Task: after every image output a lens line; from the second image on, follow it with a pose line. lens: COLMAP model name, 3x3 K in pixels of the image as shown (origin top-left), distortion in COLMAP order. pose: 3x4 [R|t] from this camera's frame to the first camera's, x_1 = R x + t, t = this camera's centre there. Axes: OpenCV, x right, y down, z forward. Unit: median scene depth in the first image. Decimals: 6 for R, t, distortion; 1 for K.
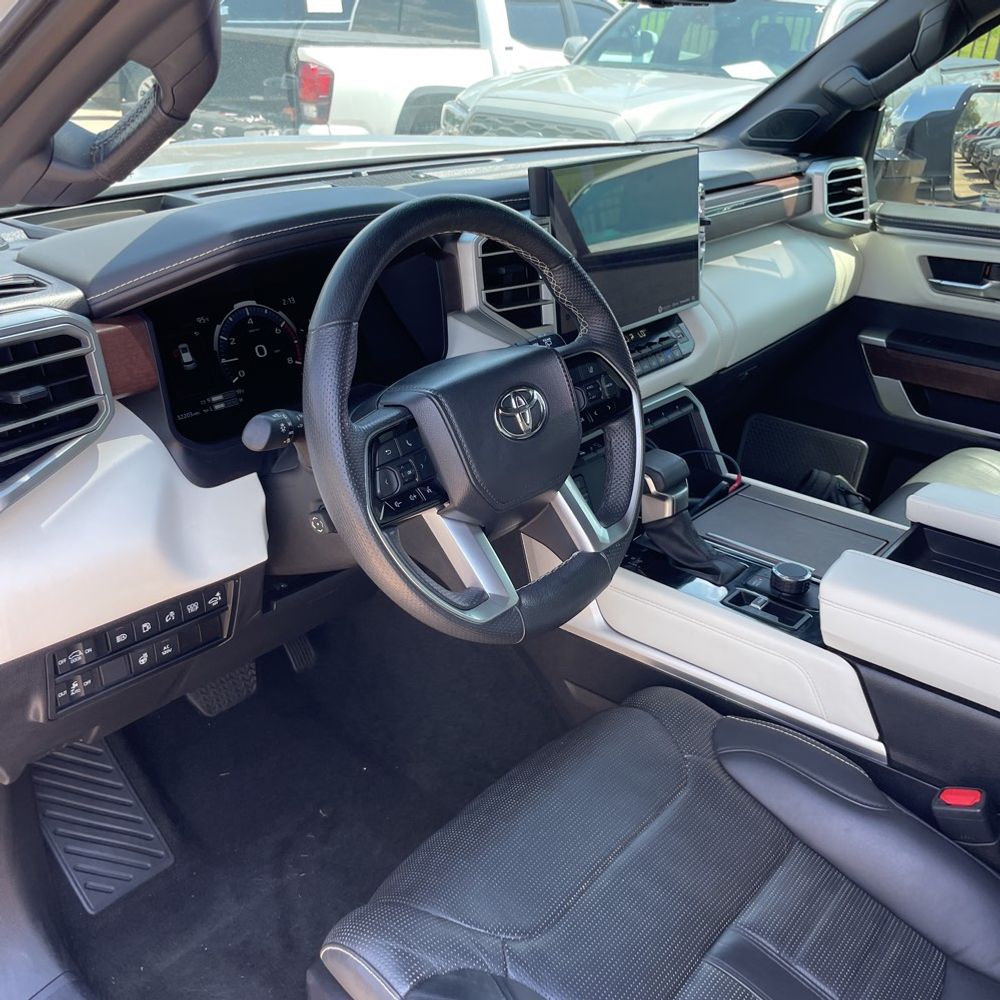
lens RADIAL K [[977.1, 0, 500.0], [0, 977.1, 500.0], [0, 0, 1]] dist [0.003913, -0.013044]
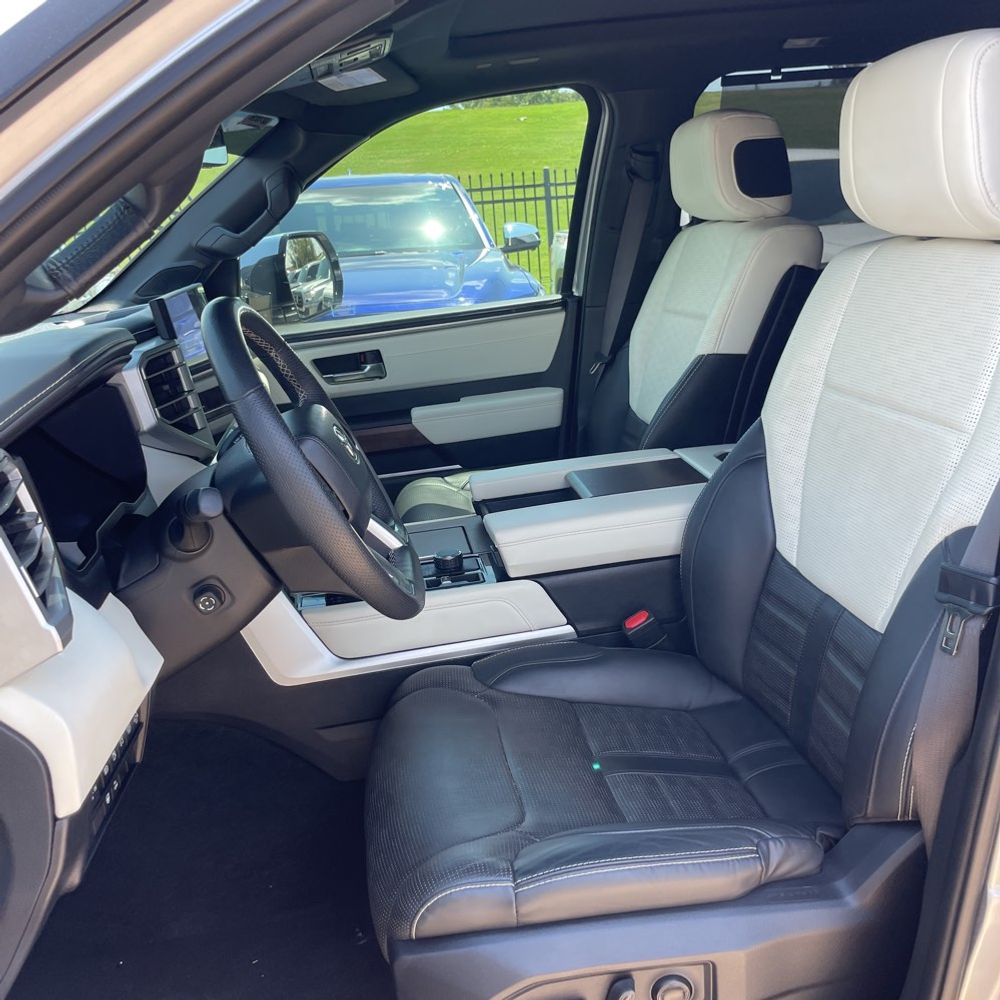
lens RADIAL K [[977.1, 0, 500.0], [0, 977.1, 500.0], [0, 0, 1]] dist [0.003913, -0.013044]
pose [[0.656304, -0.288947, 0.696975, -0.604072], [0.416530, 0.908992, -0.015380, 0.063413], [-0.629101, 0.300405, 0.716931, -0.007296]]
